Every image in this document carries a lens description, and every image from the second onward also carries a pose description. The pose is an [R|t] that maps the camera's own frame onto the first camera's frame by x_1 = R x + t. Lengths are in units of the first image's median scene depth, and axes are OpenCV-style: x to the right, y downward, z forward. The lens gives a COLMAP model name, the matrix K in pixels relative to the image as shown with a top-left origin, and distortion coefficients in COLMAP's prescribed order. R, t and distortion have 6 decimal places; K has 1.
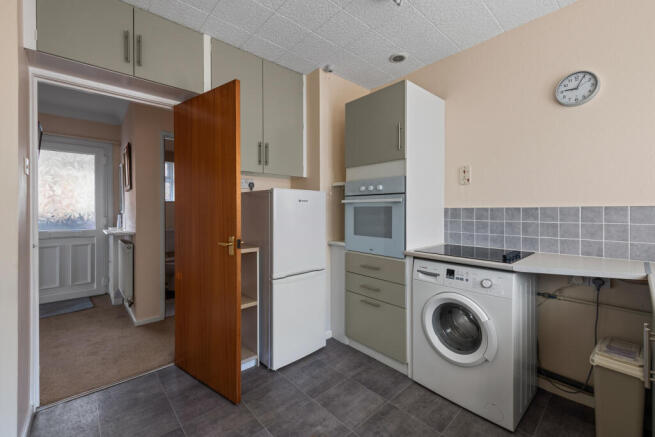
lens RADIAL K [[270.5, 0, 327.4], [0, 270.5, 211.9], [0, 0, 1]] dist [0.000473, 0.000082]
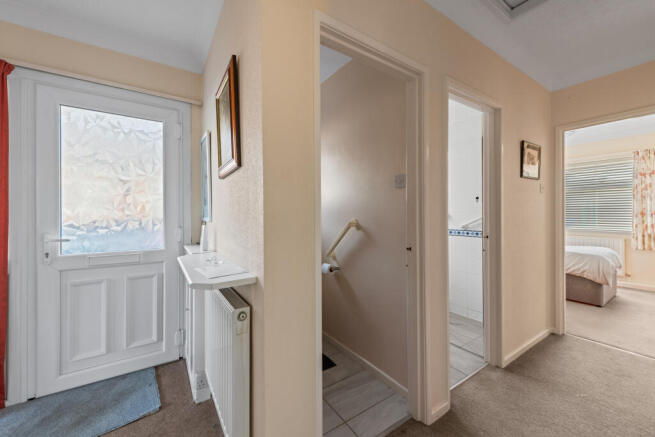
lens RADIAL K [[256.8, 0, 330.2], [0, 256.8, 214.4], [0, 0, 1]] dist [-0.000570, -0.000537]
pose [[0.989864, -0.003072, -0.141986, -0.408053], [0.002617, 0.999991, -0.003386, -0.007419], [0.141995, 0.002980, 0.989863, 0.483646]]
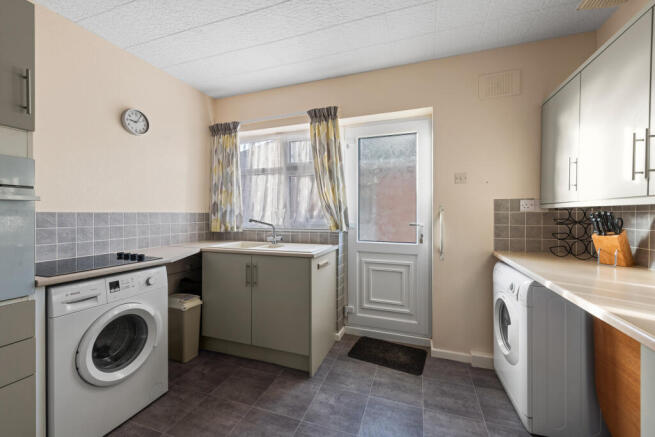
lens RADIAL K [[270.5, 0, 326.4], [0, 270.5, 217.2], [0, 0, 1]] dist [0.000473, 0.000082]
pose [[-0.479800, -0.007627, 0.877345, -1.812907], [0.006214, 0.999908, 0.012091, -0.018191], [-0.877356, 0.011253, -0.479708, 2.227497]]
